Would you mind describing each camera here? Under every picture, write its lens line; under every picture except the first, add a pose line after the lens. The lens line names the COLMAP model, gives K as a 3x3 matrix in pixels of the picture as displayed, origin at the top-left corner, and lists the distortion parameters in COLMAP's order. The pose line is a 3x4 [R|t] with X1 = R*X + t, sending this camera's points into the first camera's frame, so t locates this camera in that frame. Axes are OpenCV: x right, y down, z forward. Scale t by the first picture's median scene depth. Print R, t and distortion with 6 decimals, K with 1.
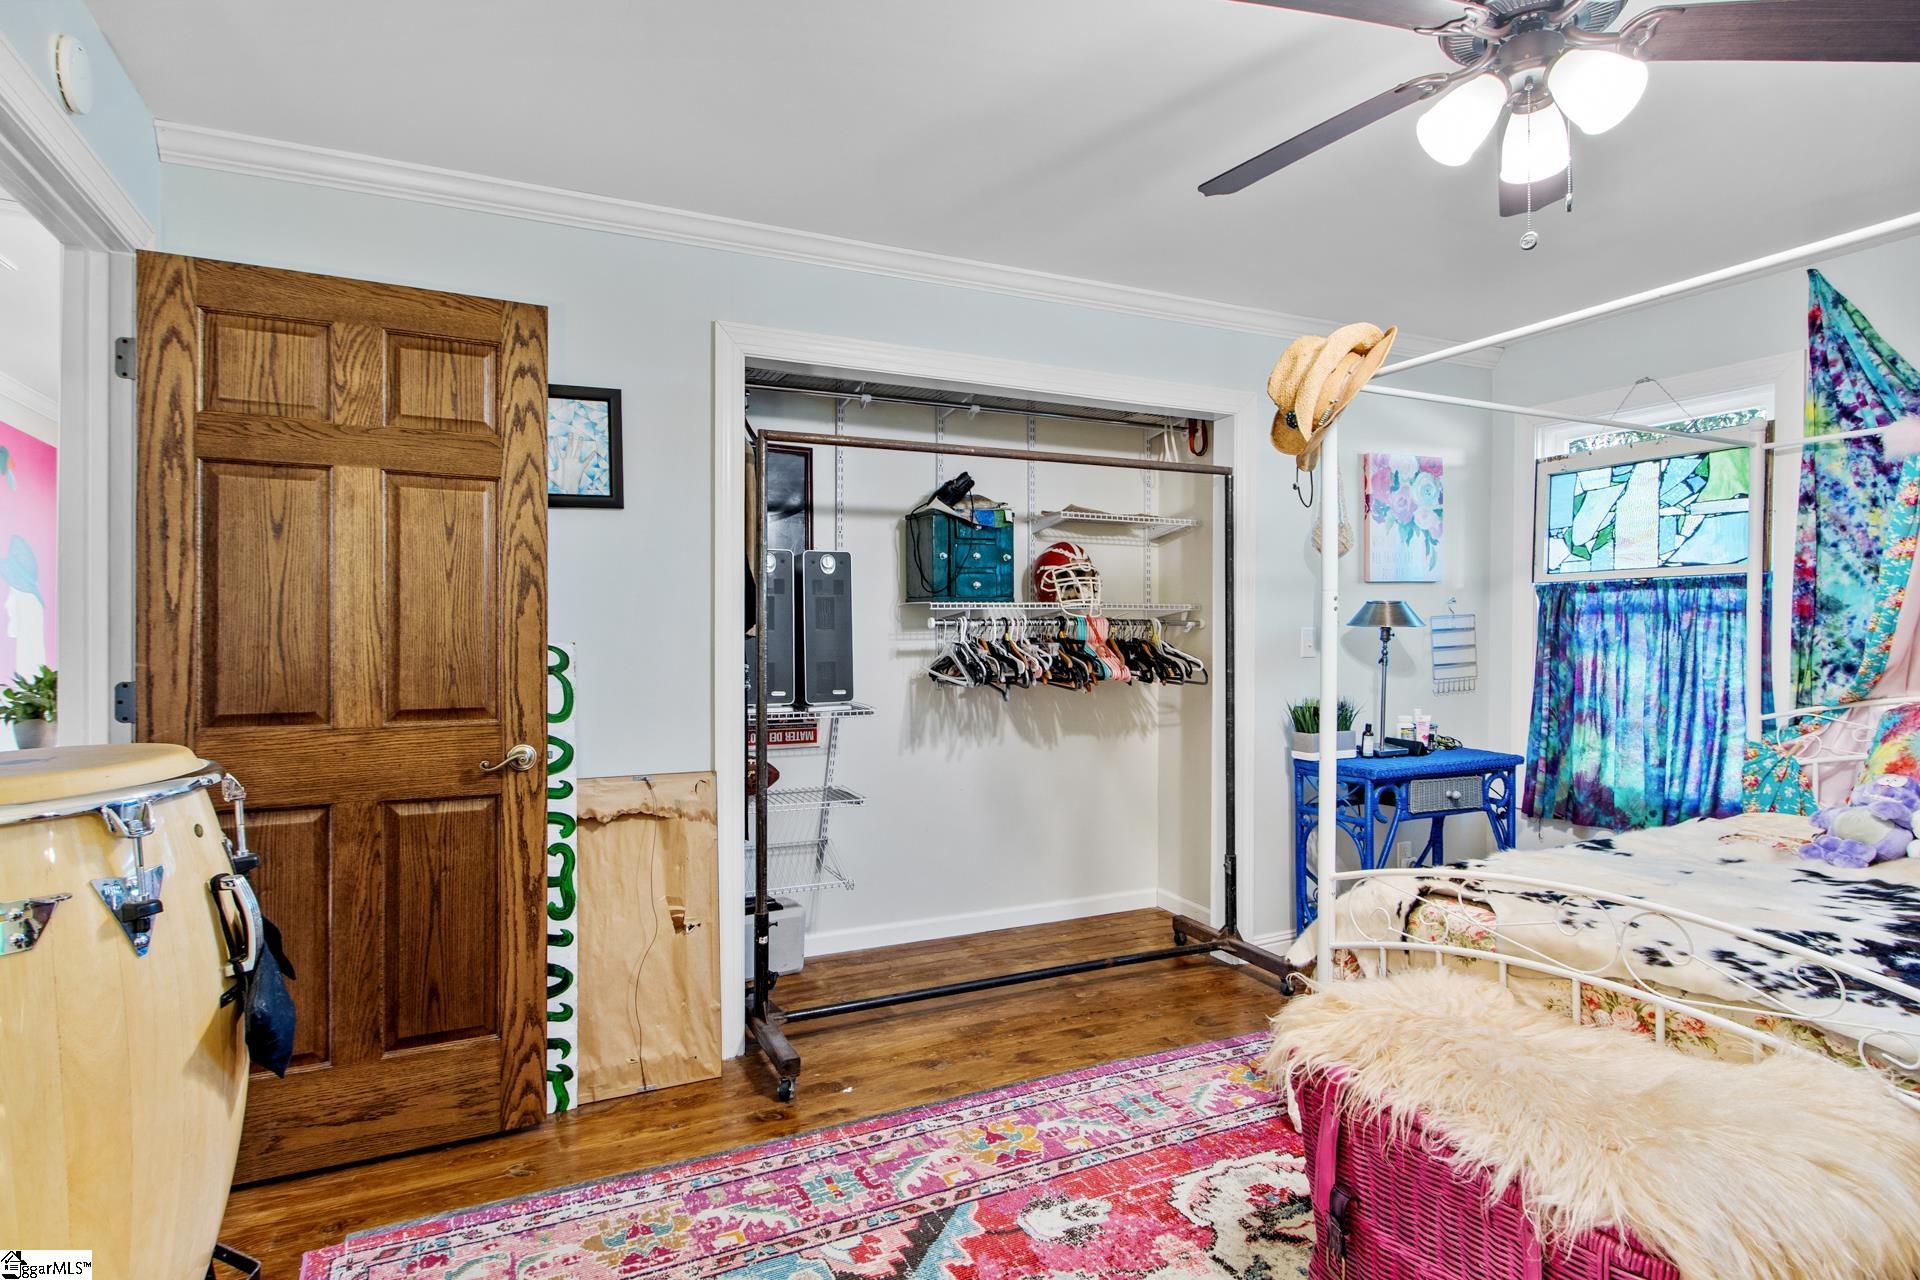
lens RADIAL K [[964.9, 0, 950.5], [0, 964.9, 642.8], [0, 0, 1]] dist [0.000215, 0.000001]
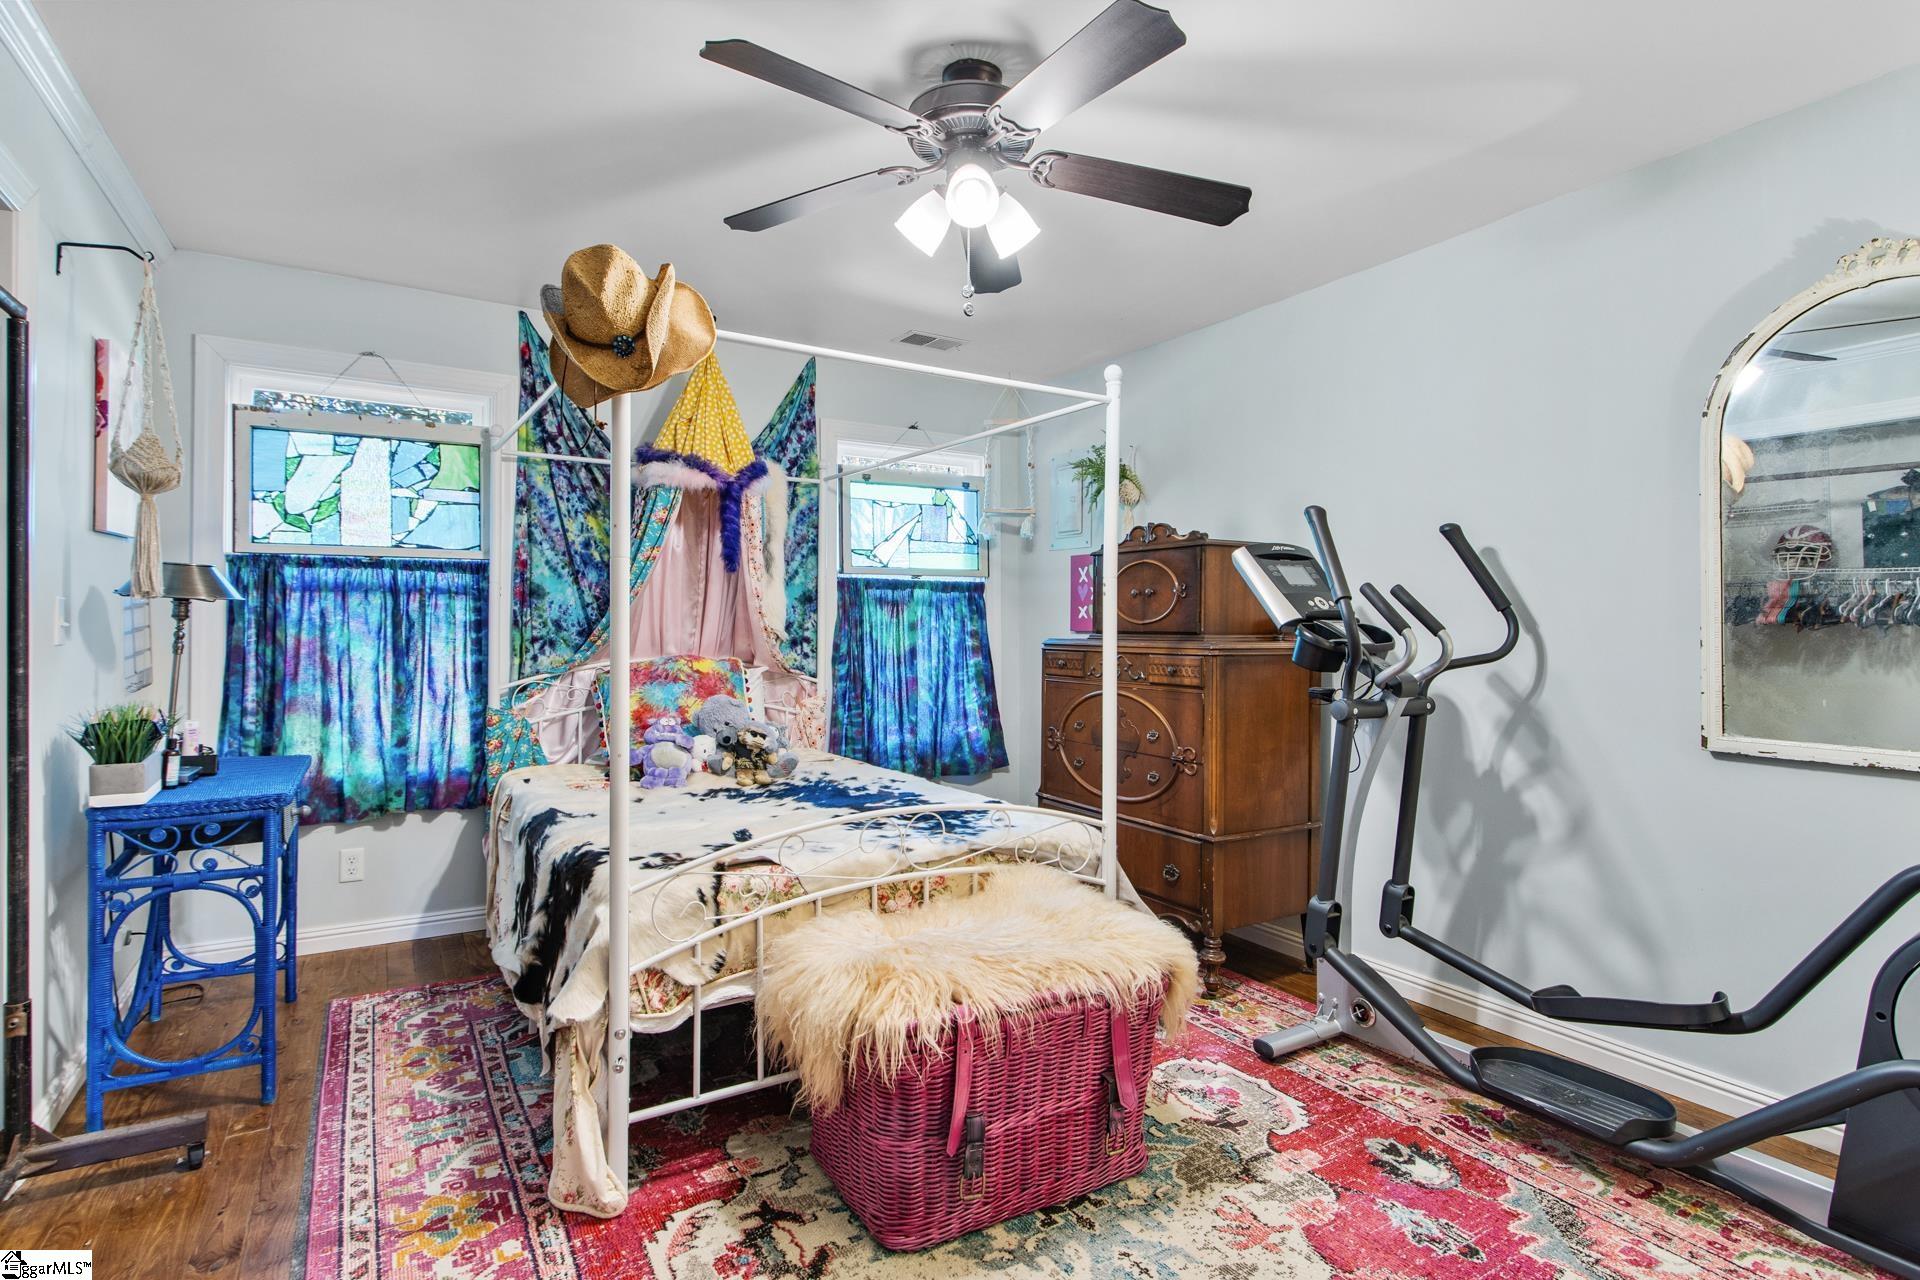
lens RADIAL K [[957.2, 0, 956.6], [0, 957.2, 630.4], [0, 0, 1]] dist [0.001681, 0.000073]
pose [[-0.095402, -0.005344, 0.995424, -0.320977], [0.002963, 0.999980, 0.005653, 0.004330], [-0.995434, 0.003489, -0.095384, 0.532522]]
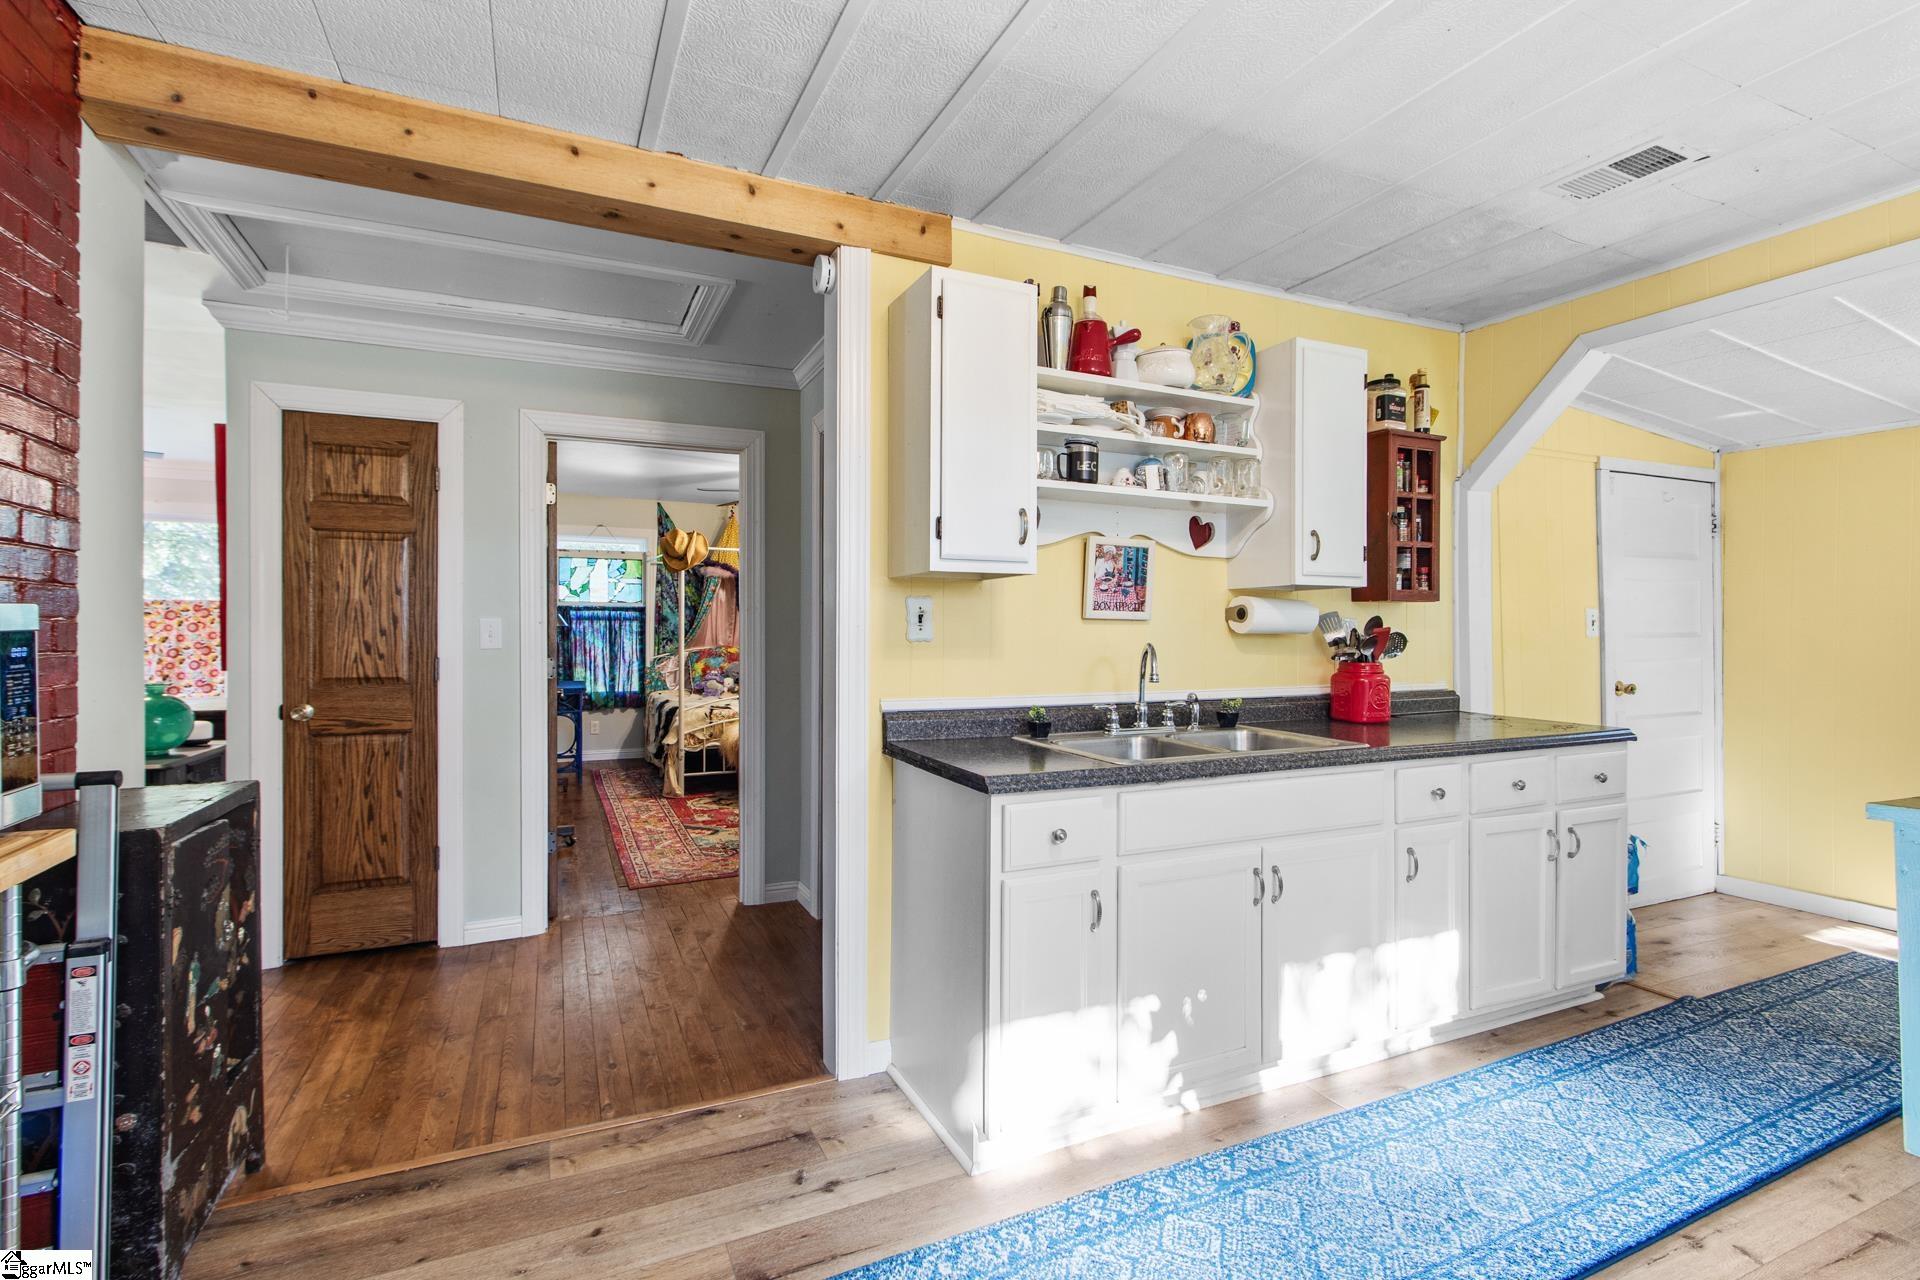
lens RADIAL K [[880.4, 0, 956.6], [0, 880.4, 630.0], [0, 0, 1]] dist [0.000267, -0.000409]
pose [[0.018976, -0.001873, 0.999818, -1.593396], [0.005338, 0.999984, 0.001772, -0.004984], [-0.999806, 0.005304, 0.018986, 0.056377]]
